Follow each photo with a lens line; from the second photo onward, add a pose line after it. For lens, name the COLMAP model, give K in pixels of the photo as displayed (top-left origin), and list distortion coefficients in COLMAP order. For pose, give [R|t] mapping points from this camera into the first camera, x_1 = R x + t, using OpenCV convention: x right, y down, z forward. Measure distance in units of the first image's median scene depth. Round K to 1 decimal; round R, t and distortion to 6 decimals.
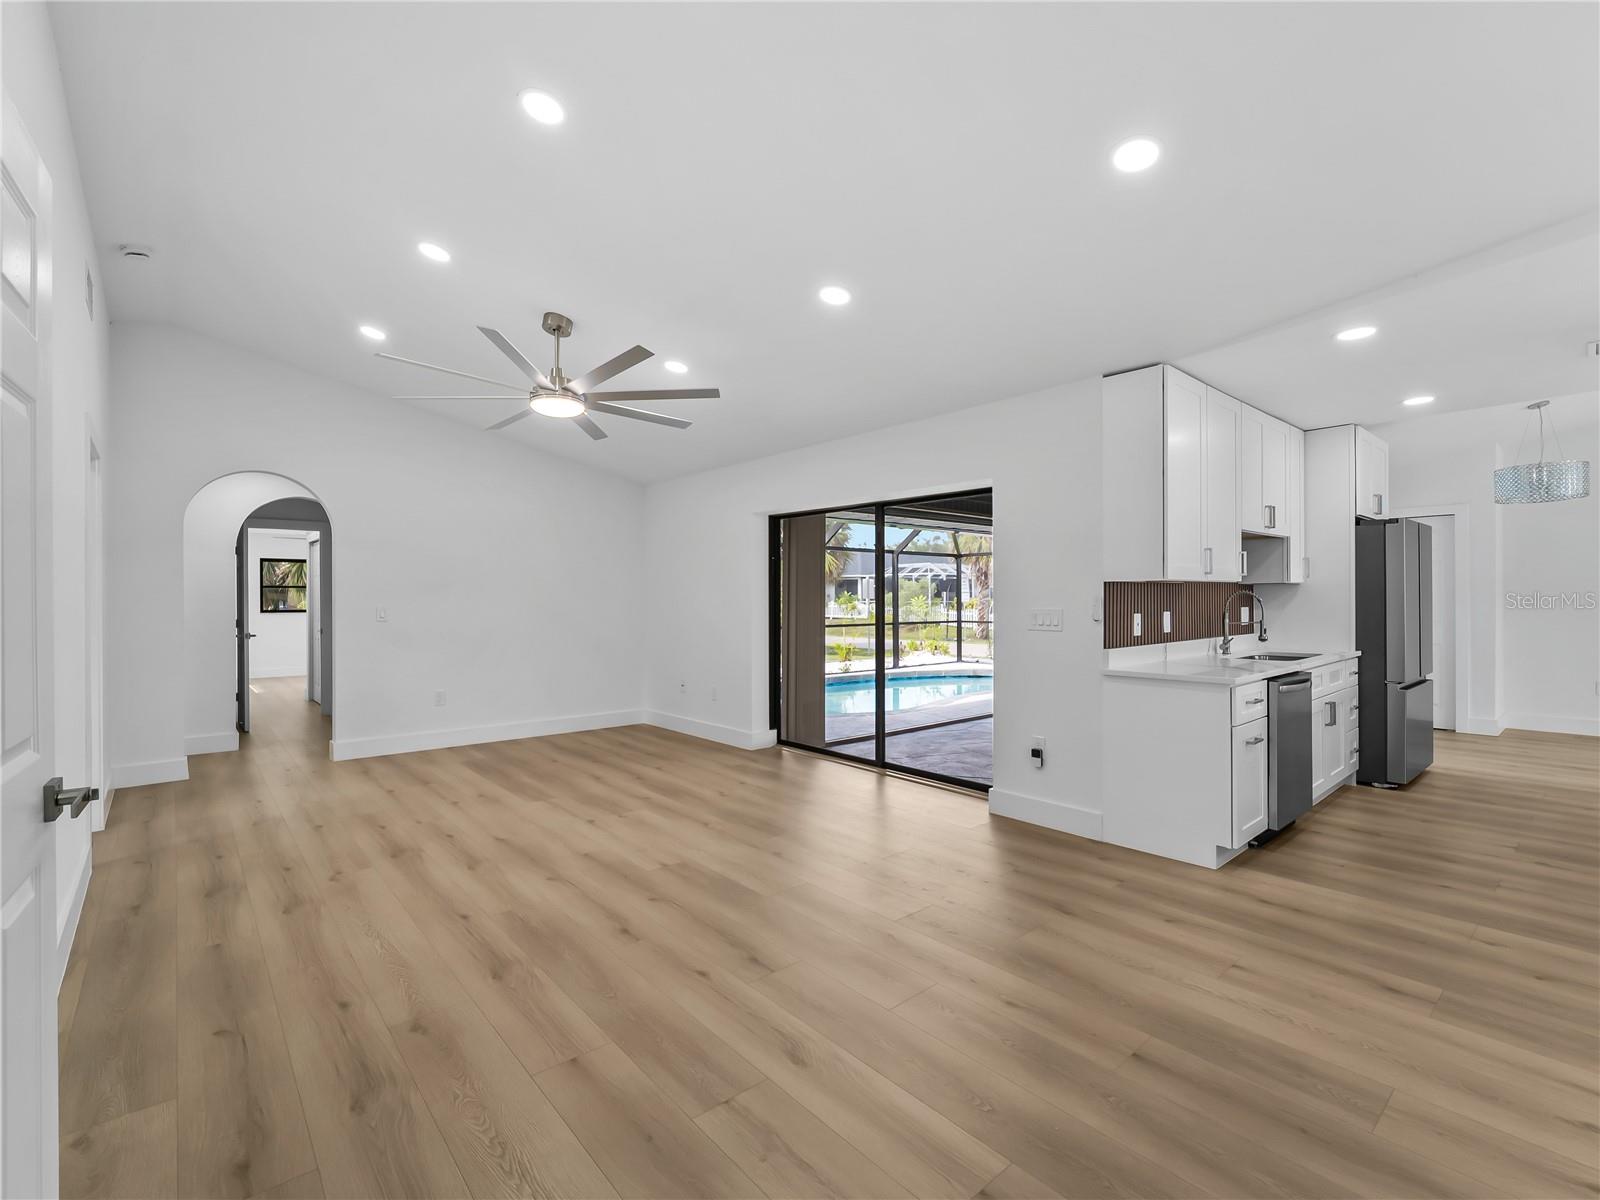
lens RADIAL K [[722.9, 0, 806.0], [0, 722.9, 616.5], [0, 0, 1]] dist [-0.000631, -0.000446]
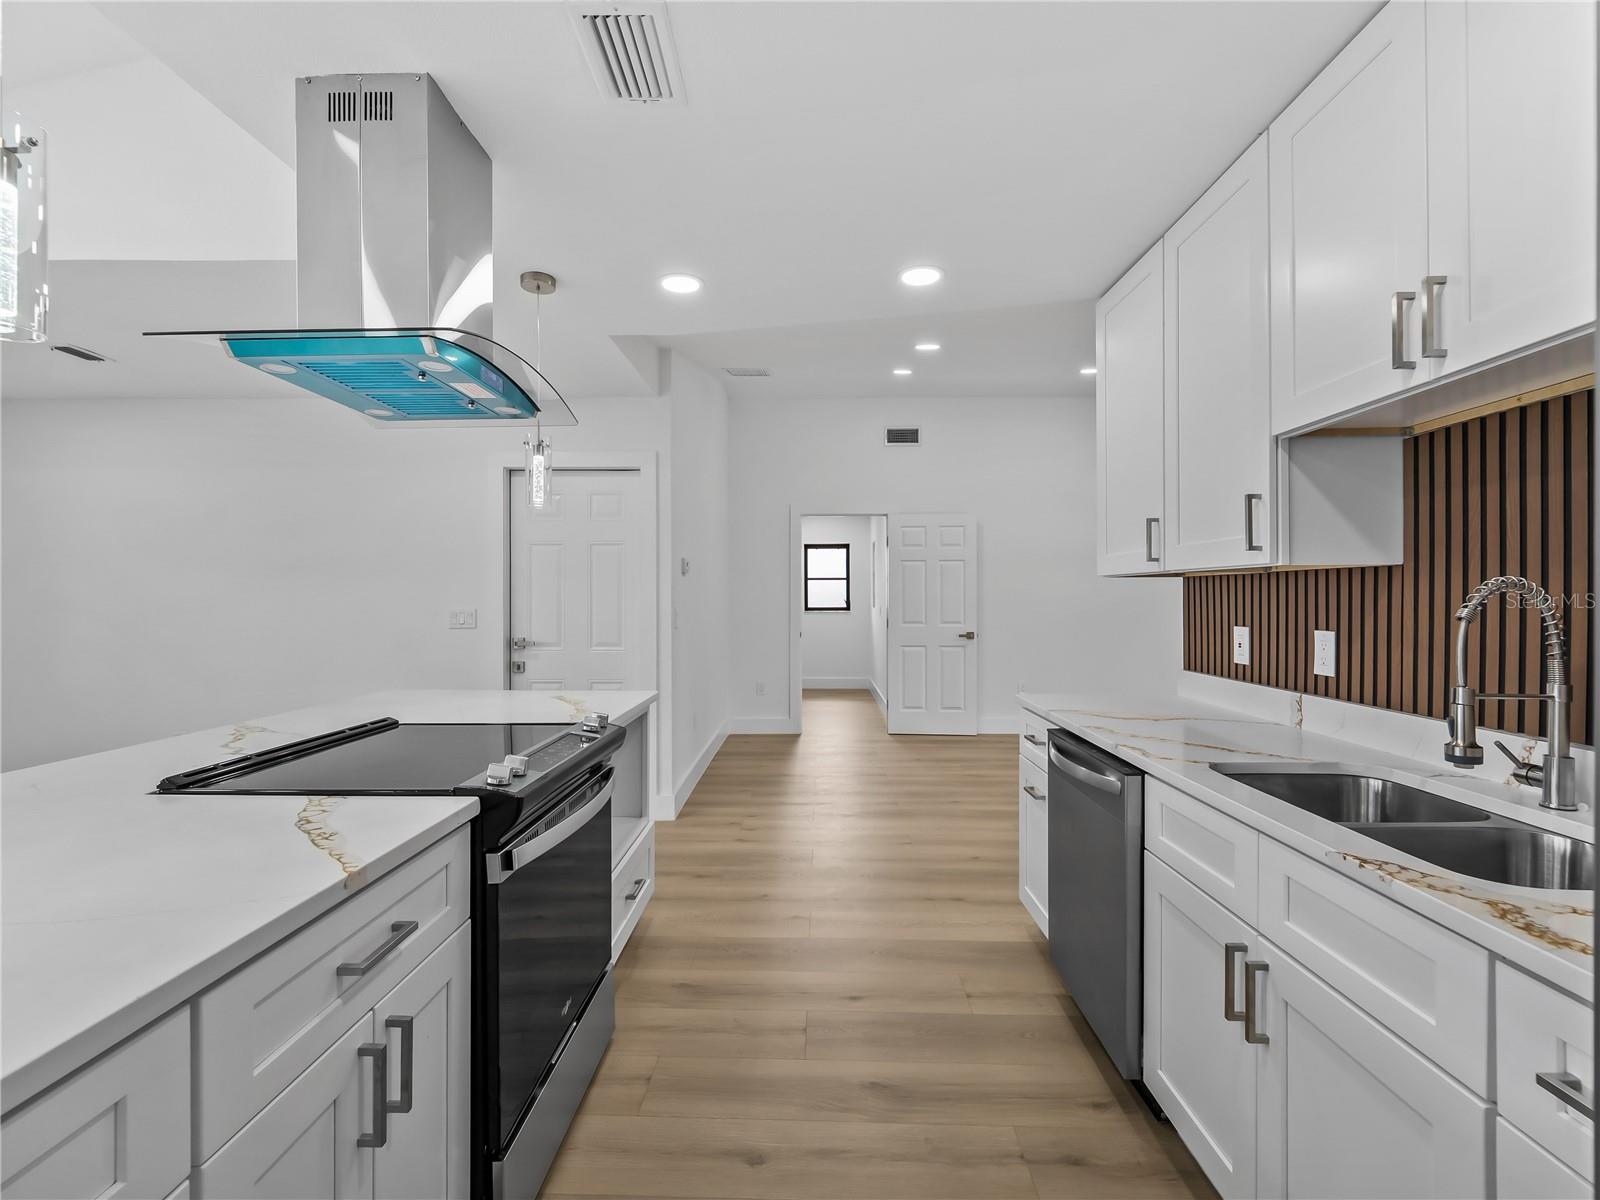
lens RADIAL K [[728.9, 0, 806.3], [0, 728.9, 597.8], [0, 0, 1]] dist [-0.000114, -0.001223]
pose [[-0.669941, 0.007188, -0.742379, 1.095473], [-0.011627, 0.999729, 0.020172, -0.034153], [0.742323, 0.022146, -0.669676, 1.084896]]
